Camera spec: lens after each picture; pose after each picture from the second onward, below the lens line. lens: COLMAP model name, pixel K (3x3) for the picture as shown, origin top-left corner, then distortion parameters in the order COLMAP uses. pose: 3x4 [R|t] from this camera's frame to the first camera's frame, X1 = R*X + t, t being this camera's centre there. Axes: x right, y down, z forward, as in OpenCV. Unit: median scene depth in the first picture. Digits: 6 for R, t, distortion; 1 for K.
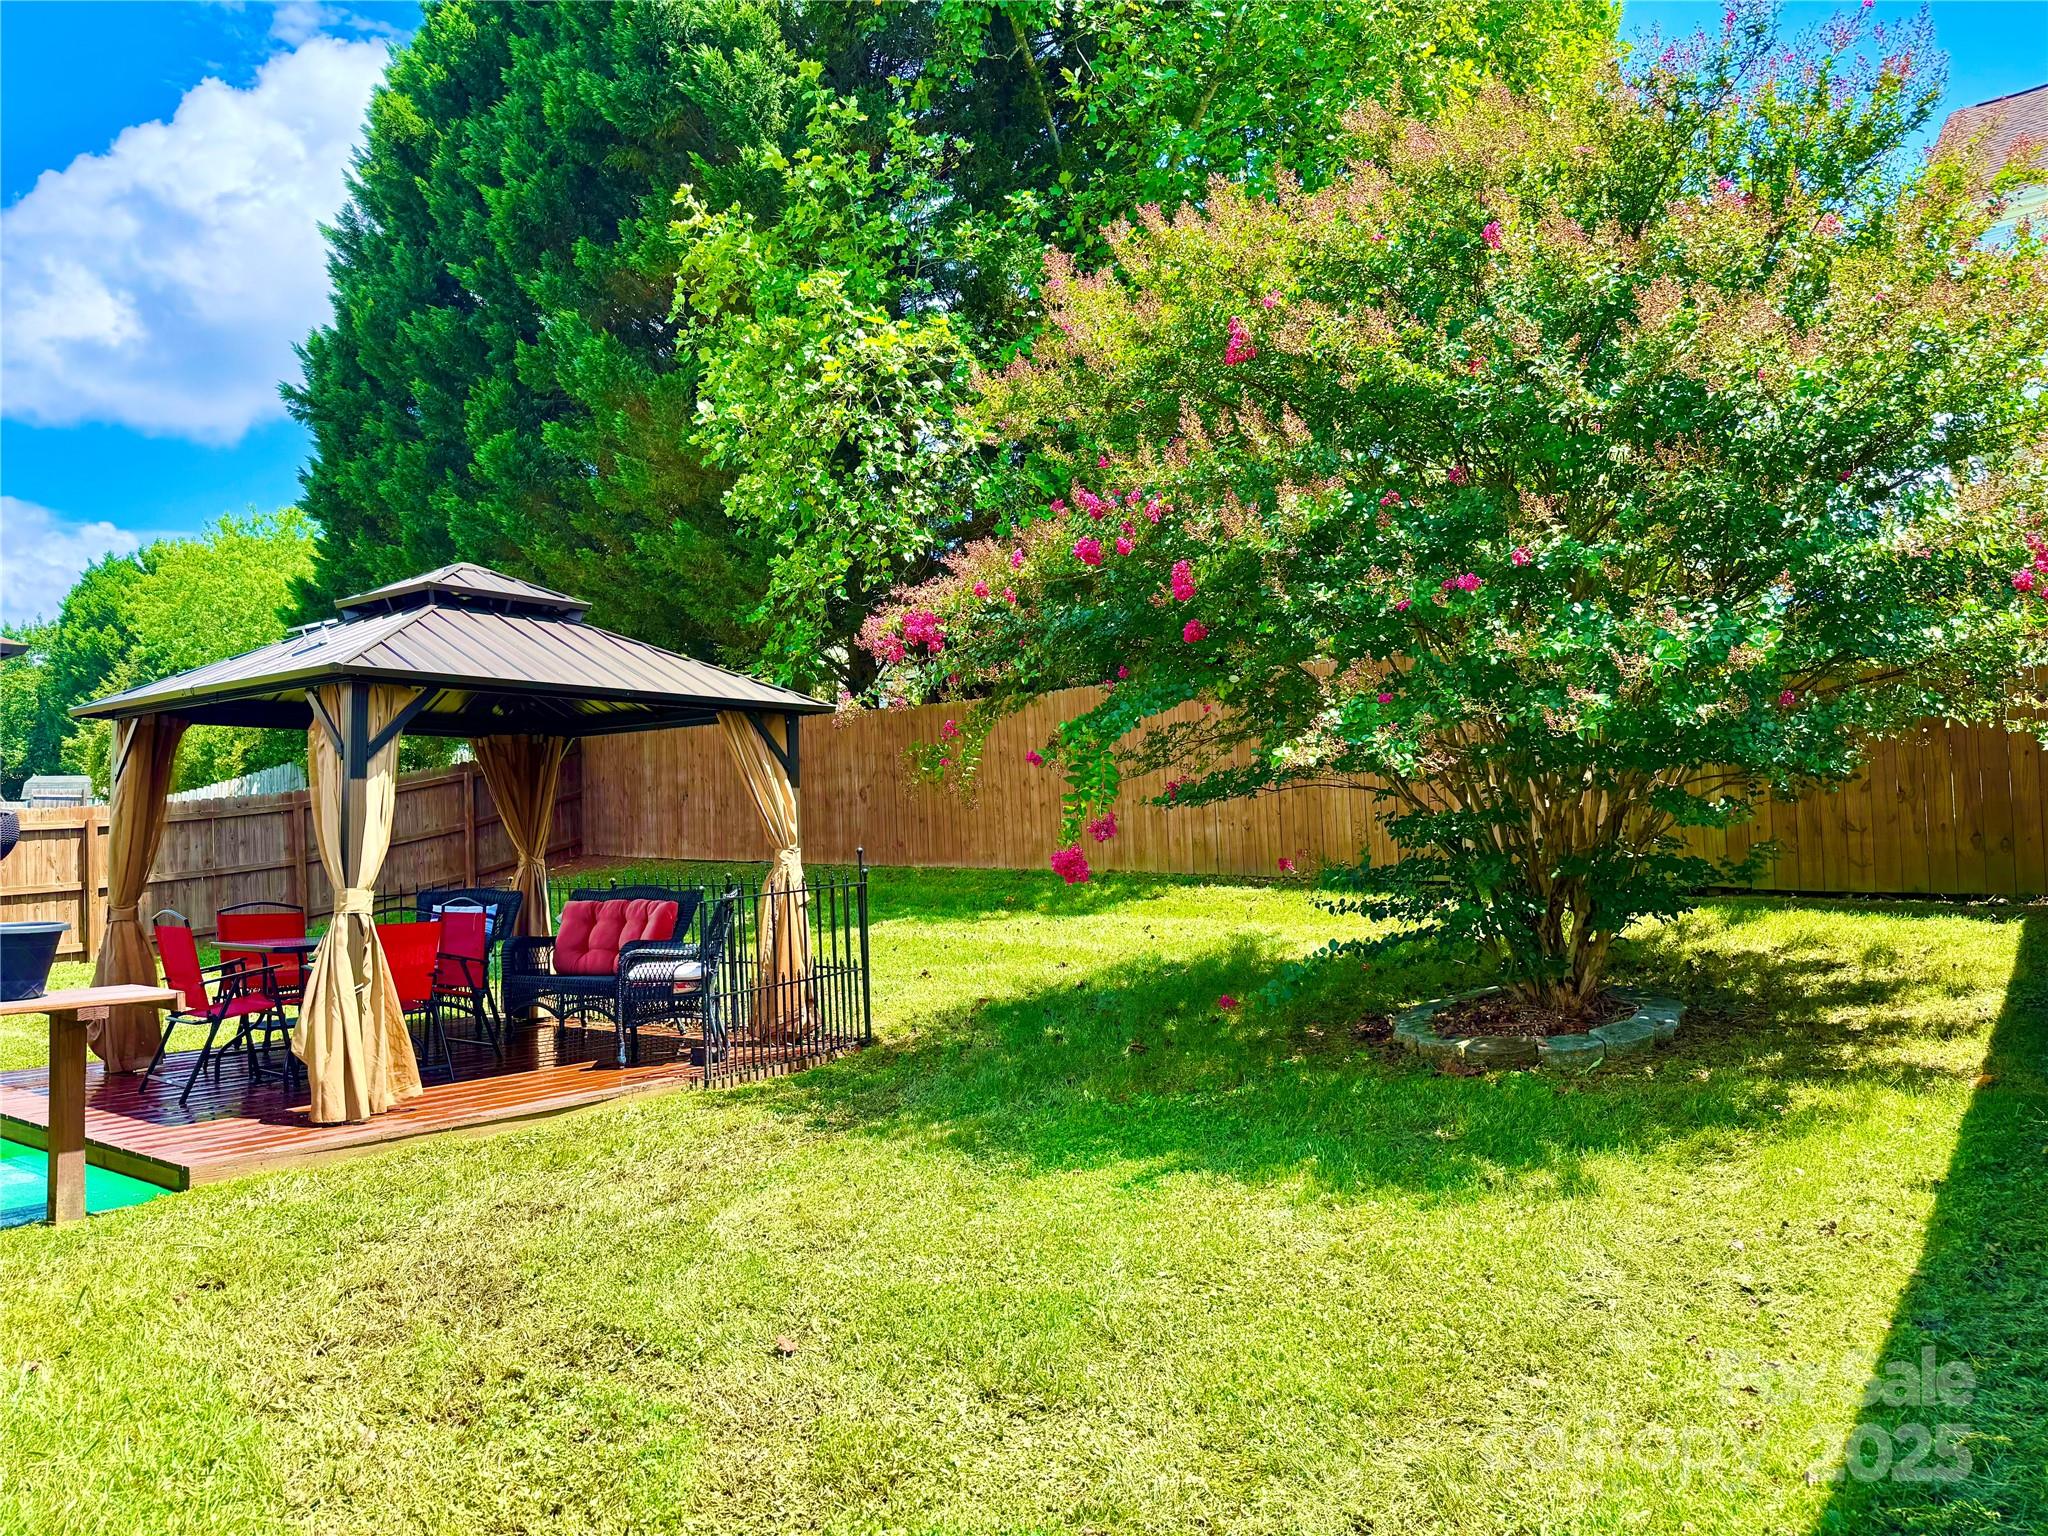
lens RADIAL K [[1426.3, 0, 1024.0], [0, 1426.3, 768.0], [0, 0, 1]] dist [0.153941, -0.171765]
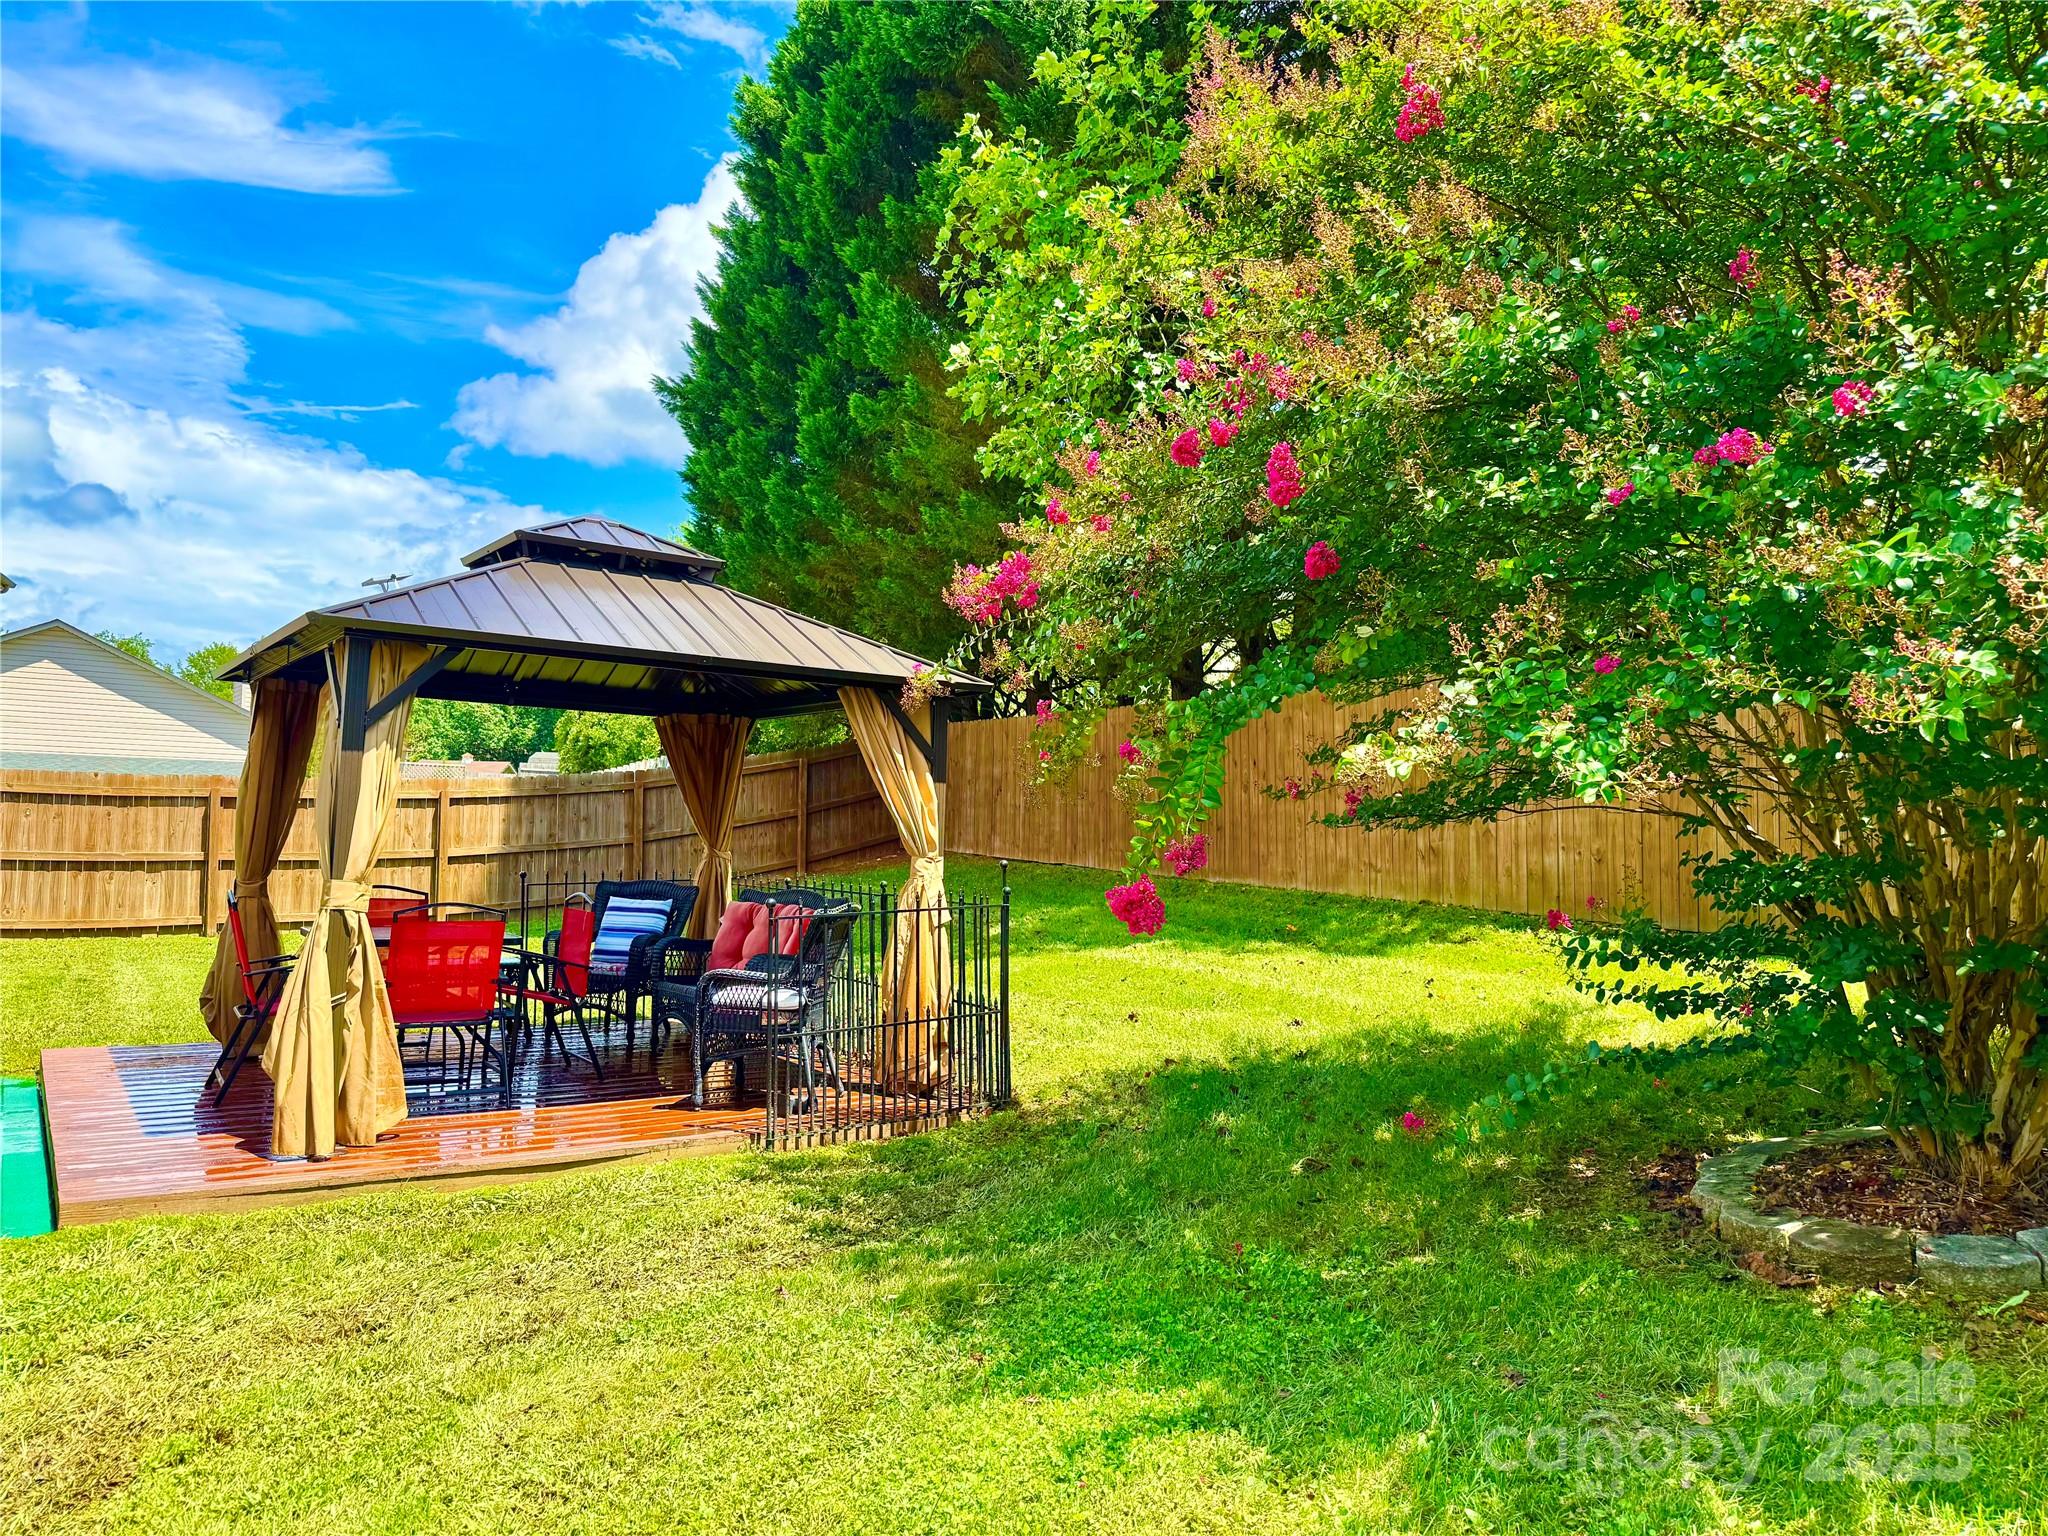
lens RADIAL K [[1428.8, 0, 1026.6], [0, 1428.8, 778.2], [0, 0, 1]] dist [0.120567, -0.167685]
pose [[0.954360, 0.035186, -0.296577, 0.127932], [-0.033153, 0.999380, 0.011883, -0.000226], [0.296811, -0.001508, 0.954935, 0.231360]]
